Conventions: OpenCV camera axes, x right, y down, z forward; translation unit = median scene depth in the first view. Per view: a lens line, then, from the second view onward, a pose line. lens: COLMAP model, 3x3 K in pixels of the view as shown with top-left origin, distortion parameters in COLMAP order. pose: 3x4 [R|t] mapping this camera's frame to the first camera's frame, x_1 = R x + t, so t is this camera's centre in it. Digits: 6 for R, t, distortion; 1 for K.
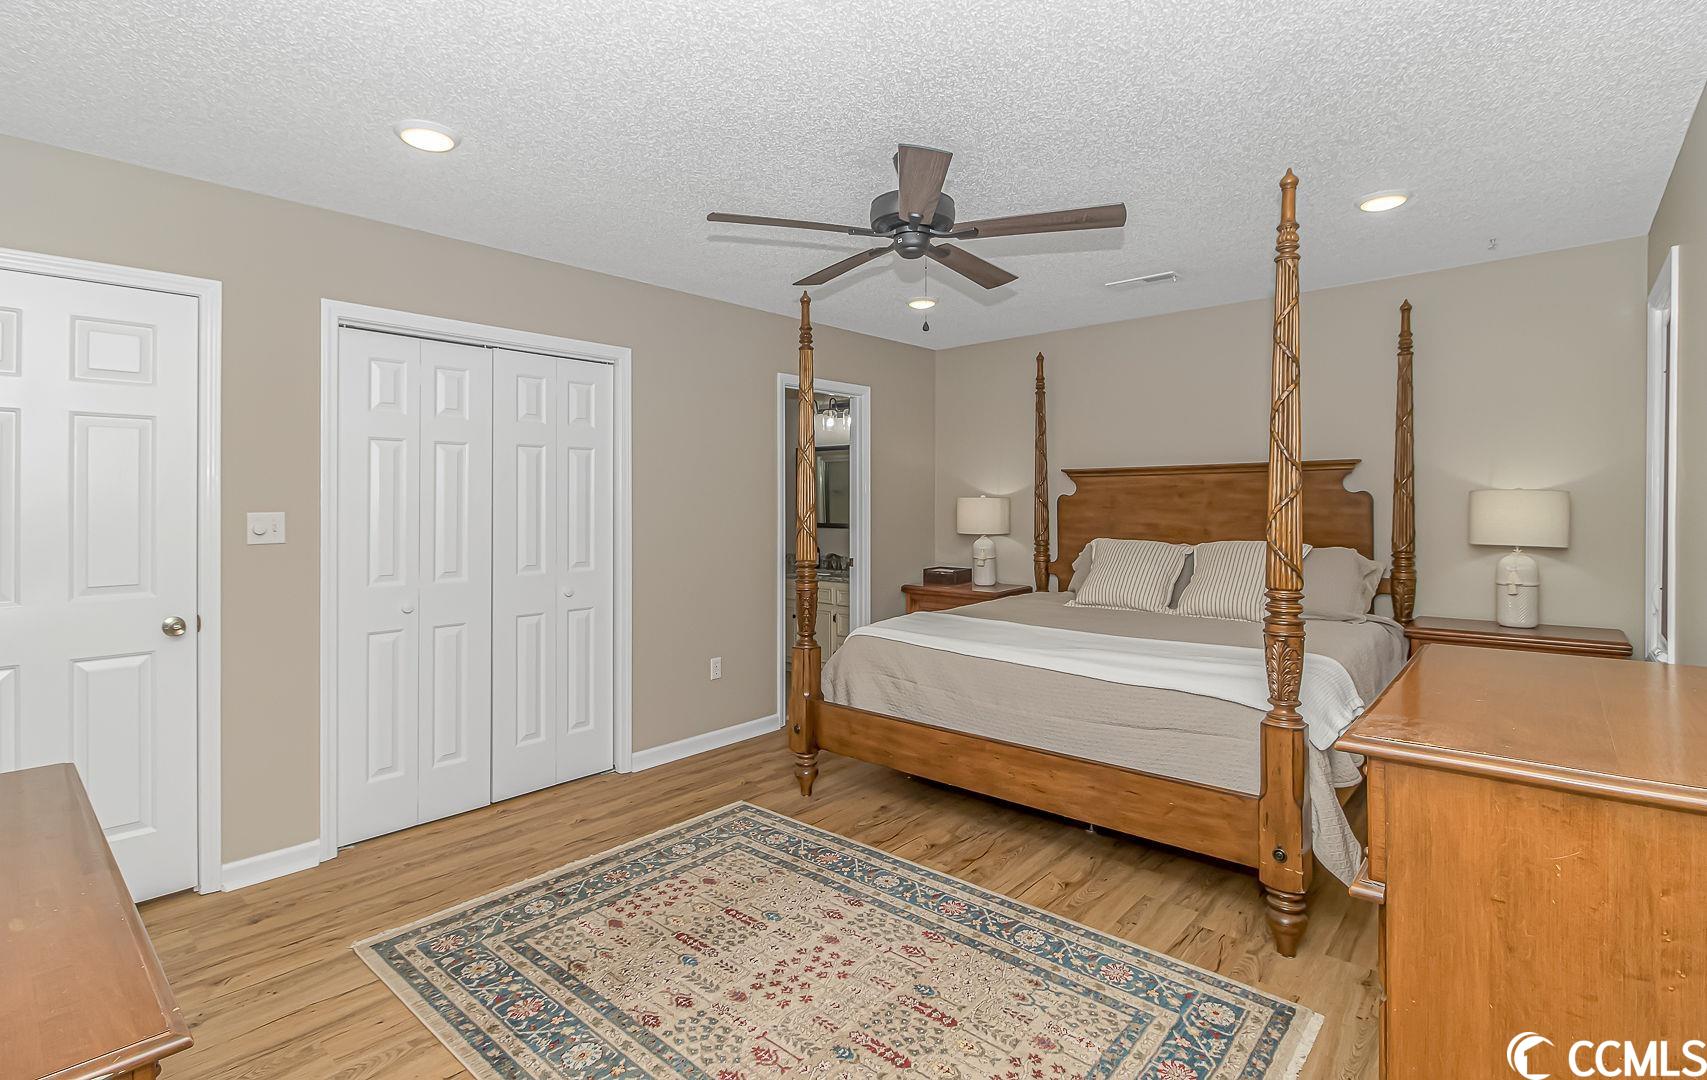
lens RADIAL K [[802.2, 0, 852.5], [0, 802.2, 498.5], [0, 0, 1]] dist [0.002785, -0.000743]
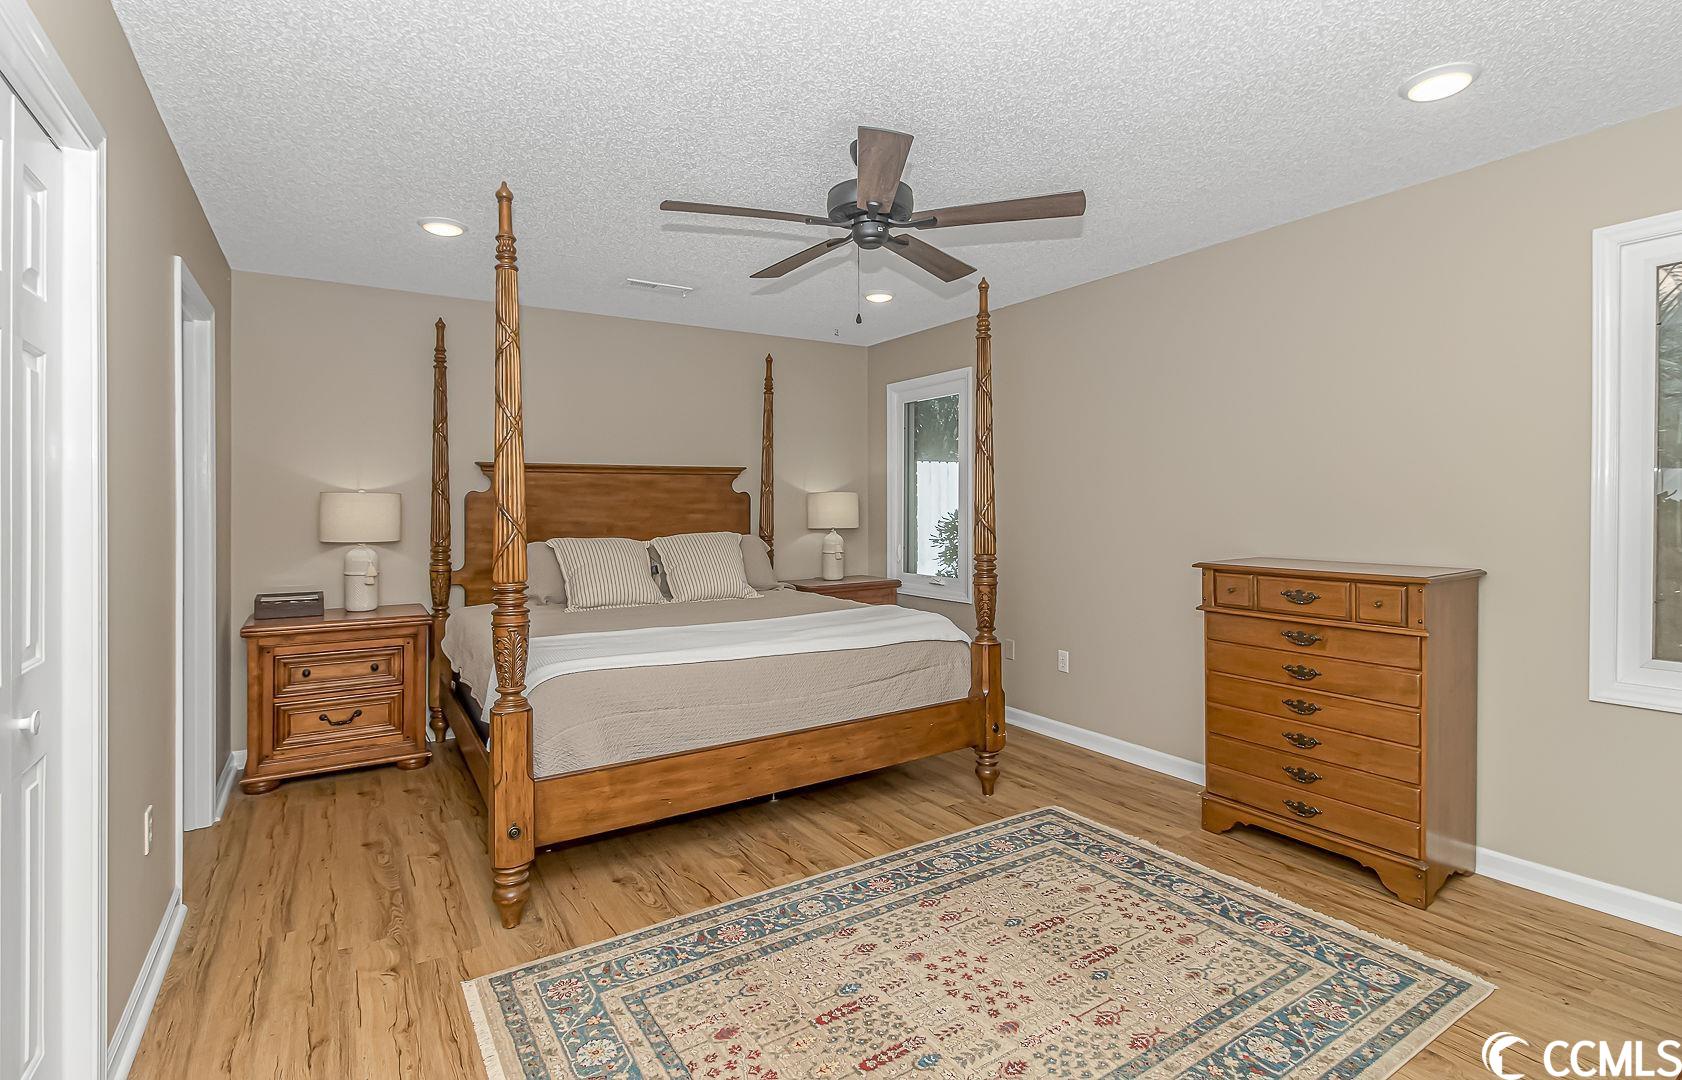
lens RADIAL K [[787.4, 0, 841.0], [0, 787.4, 509.8], [0, 0, 1]] dist [0.003131, -0.011825]
pose [[0.276394, -0.009150, 0.961001, -0.789507], [-0.003776, 0.999937, 0.010606, 0.008842], [-0.961037, -0.006560, 0.276342, 0.696517]]
